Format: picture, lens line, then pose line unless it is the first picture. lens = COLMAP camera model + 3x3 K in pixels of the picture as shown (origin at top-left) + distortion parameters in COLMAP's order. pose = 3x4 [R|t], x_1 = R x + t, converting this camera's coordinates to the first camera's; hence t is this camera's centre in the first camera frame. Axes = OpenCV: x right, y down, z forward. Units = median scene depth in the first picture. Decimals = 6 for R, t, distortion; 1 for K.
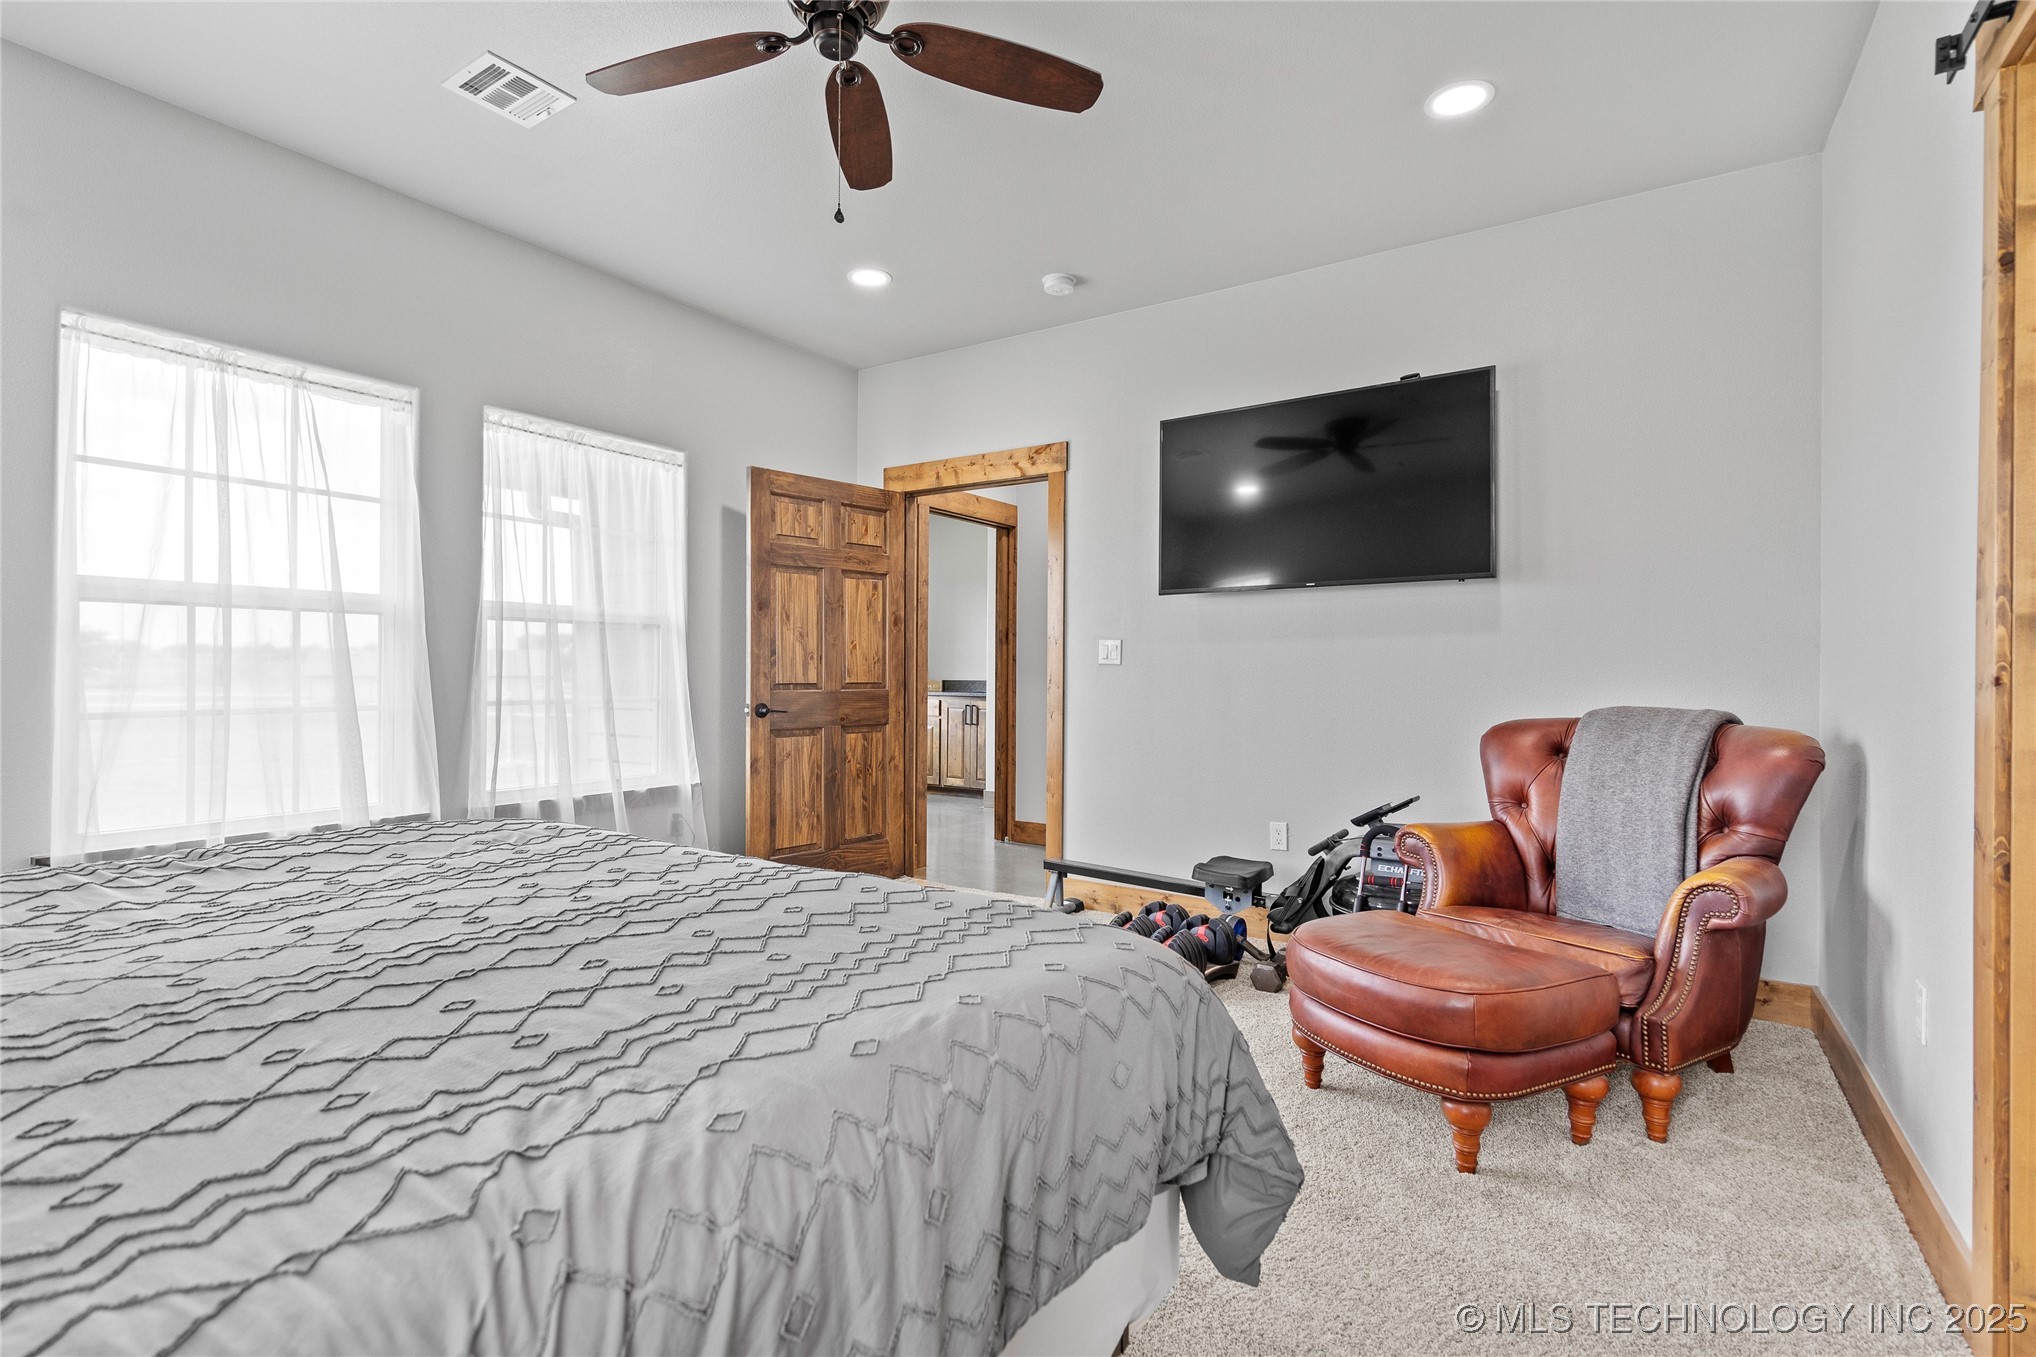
lens RADIAL K [[950.6, 0, 1016.3], [0, 950.6, 681.9], [0, 0, 1]] dist [-0.002312, -0.000211]
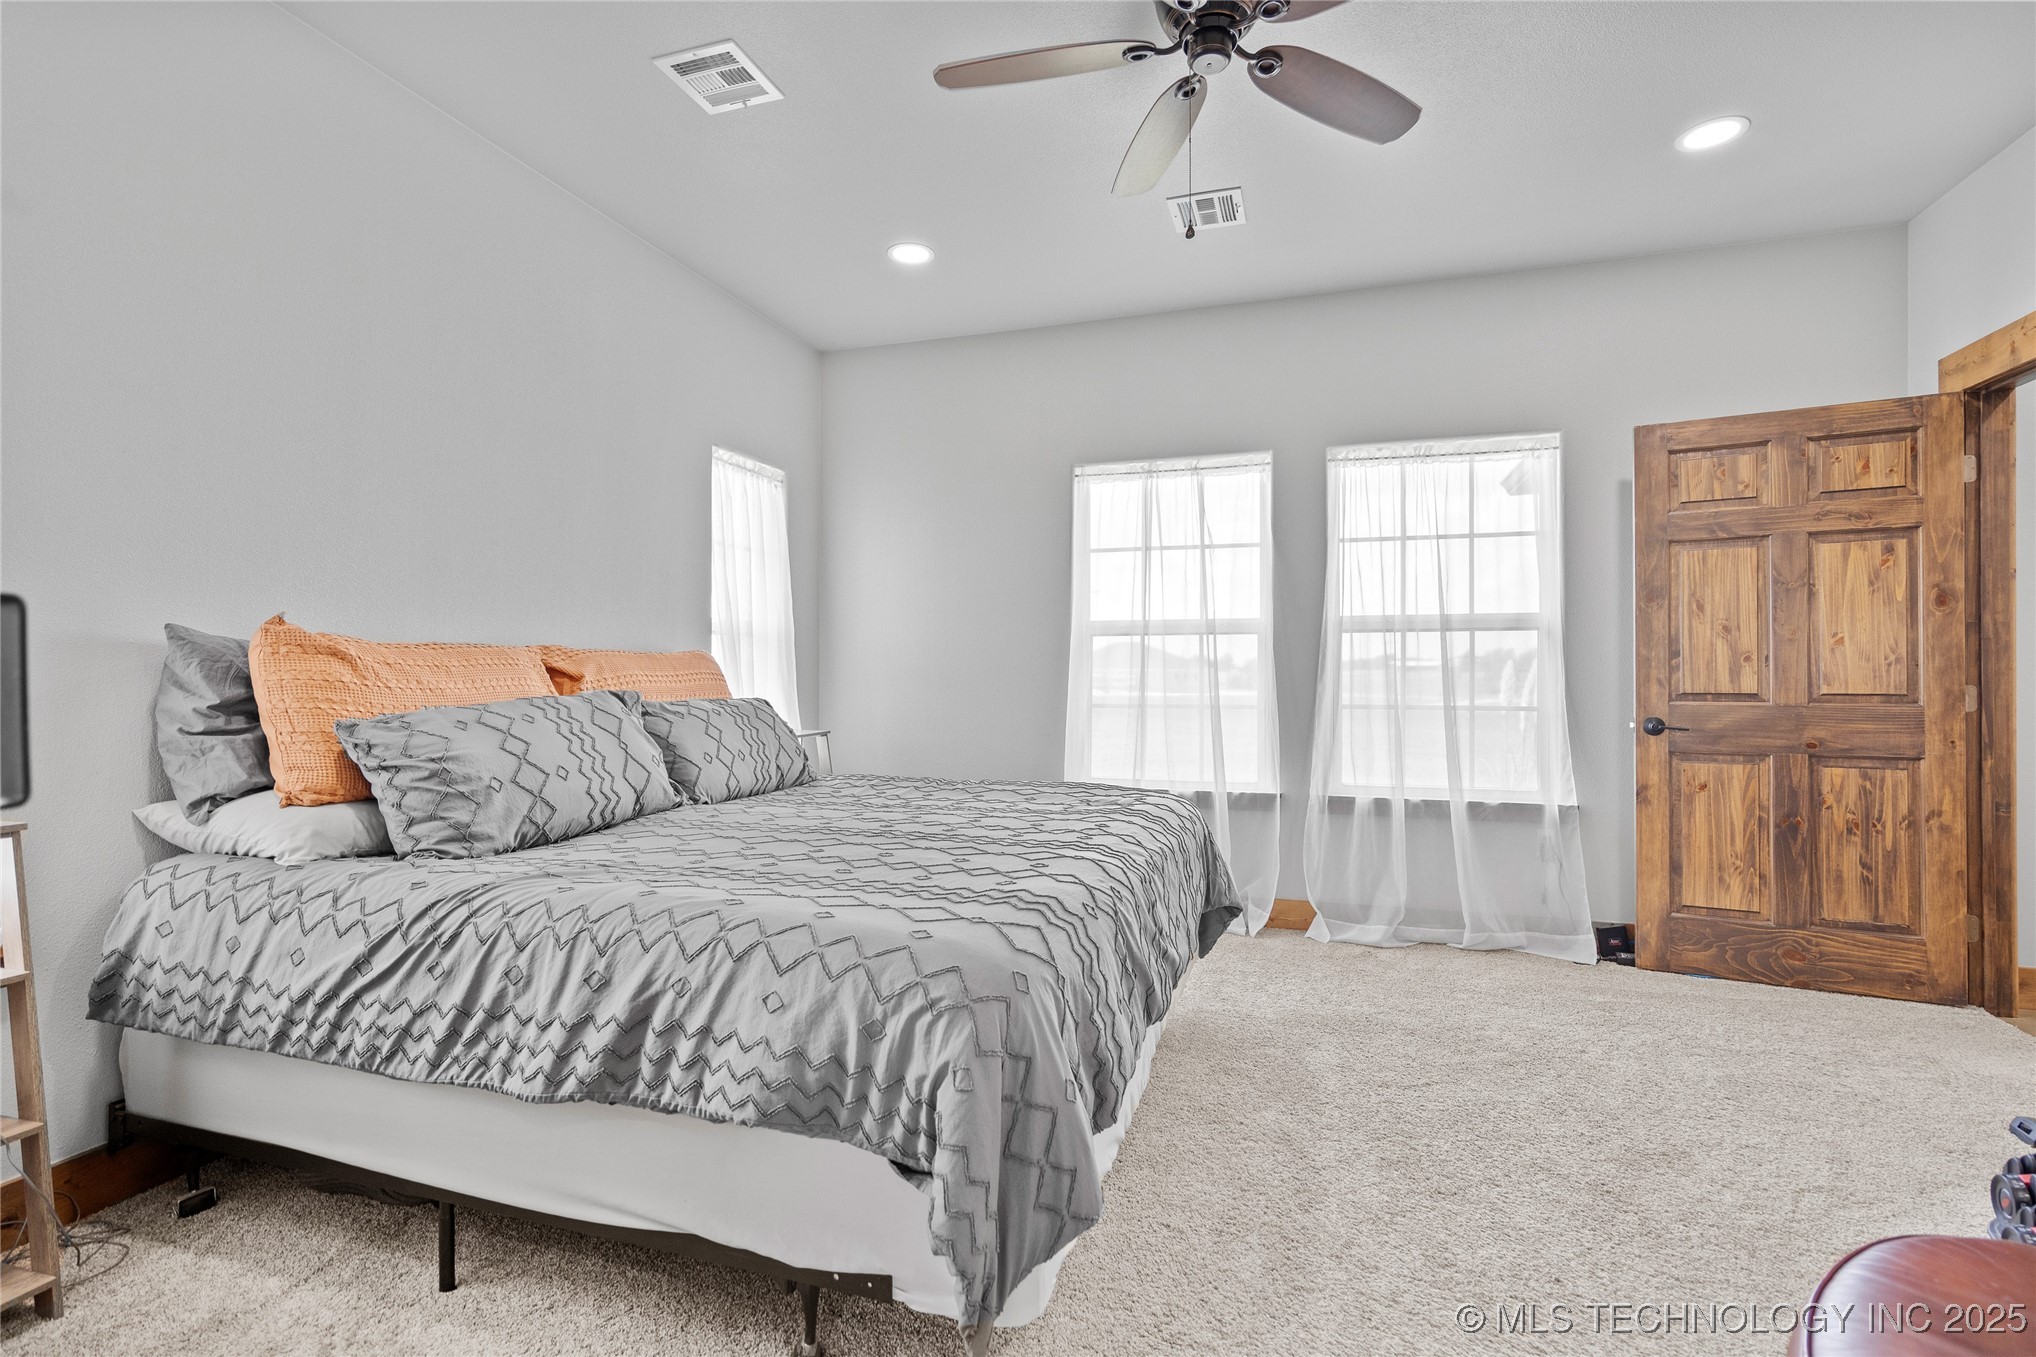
lens RADIAL K [[950.6, 0, 1016.3], [0, 950.6, 681.9], [0, 0, 1]] dist [-0.002312, -0.000211]
pose [[0.258828, -0.004316, -0.965914, 0.363084], [-0.013598, 0.999875, -0.008111, 0.006510], [0.965828, 0.015234, 0.258736, 0.270238]]
